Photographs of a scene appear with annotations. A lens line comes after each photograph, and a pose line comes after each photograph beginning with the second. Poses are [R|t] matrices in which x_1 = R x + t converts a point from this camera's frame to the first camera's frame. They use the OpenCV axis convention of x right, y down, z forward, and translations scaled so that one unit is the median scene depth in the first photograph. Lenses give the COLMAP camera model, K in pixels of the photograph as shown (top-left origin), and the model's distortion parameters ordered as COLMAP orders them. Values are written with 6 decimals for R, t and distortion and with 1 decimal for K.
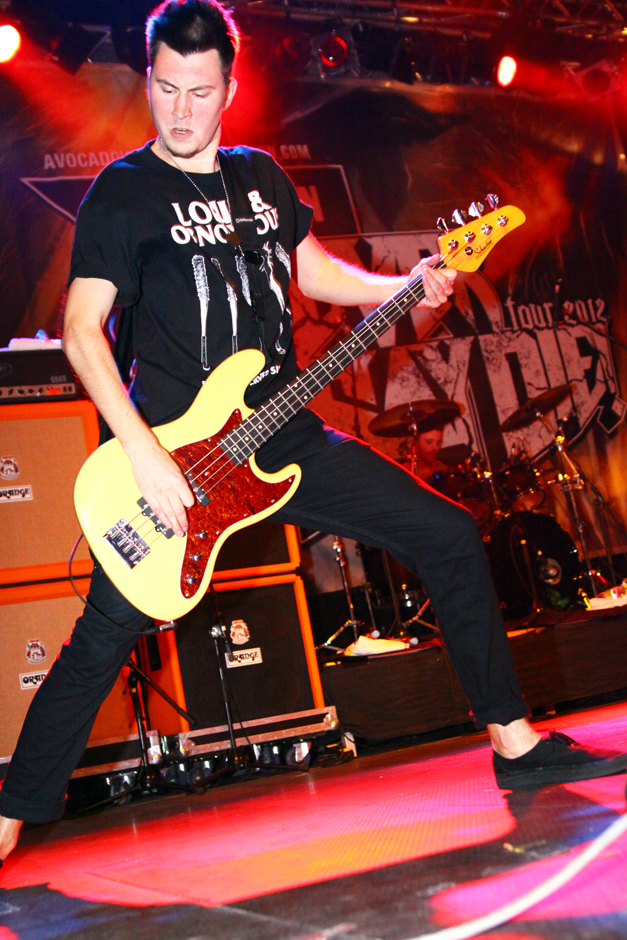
lens RADIAL K [[1198.4, 0, 297.9], [0, 1198.4, 471.0], [0, 0, 1]] dist [-0.054694, -0.013346]
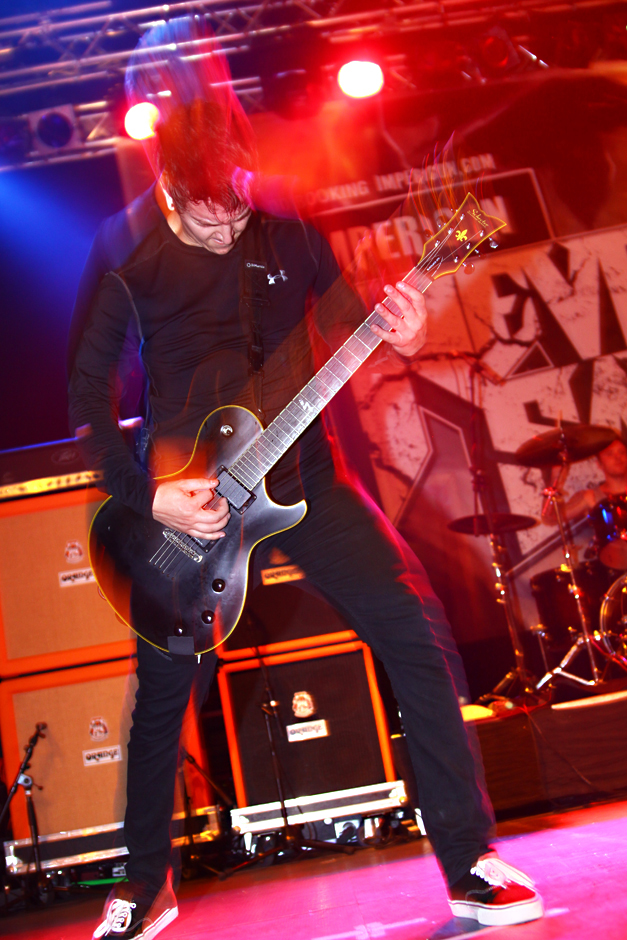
lens RADIAL K [[1198.4, 0, 297.9], [0, 1198.4, 471.0], [0, 0, 1]] dist [-0.054694, -0.013346]
pose [[0.920606, -0.081902, -0.381806, 0.275529], [0.085619, 0.996301, -0.007276, -0.039201], [0.380990, -0.025992, 0.924214, 0.085078]]
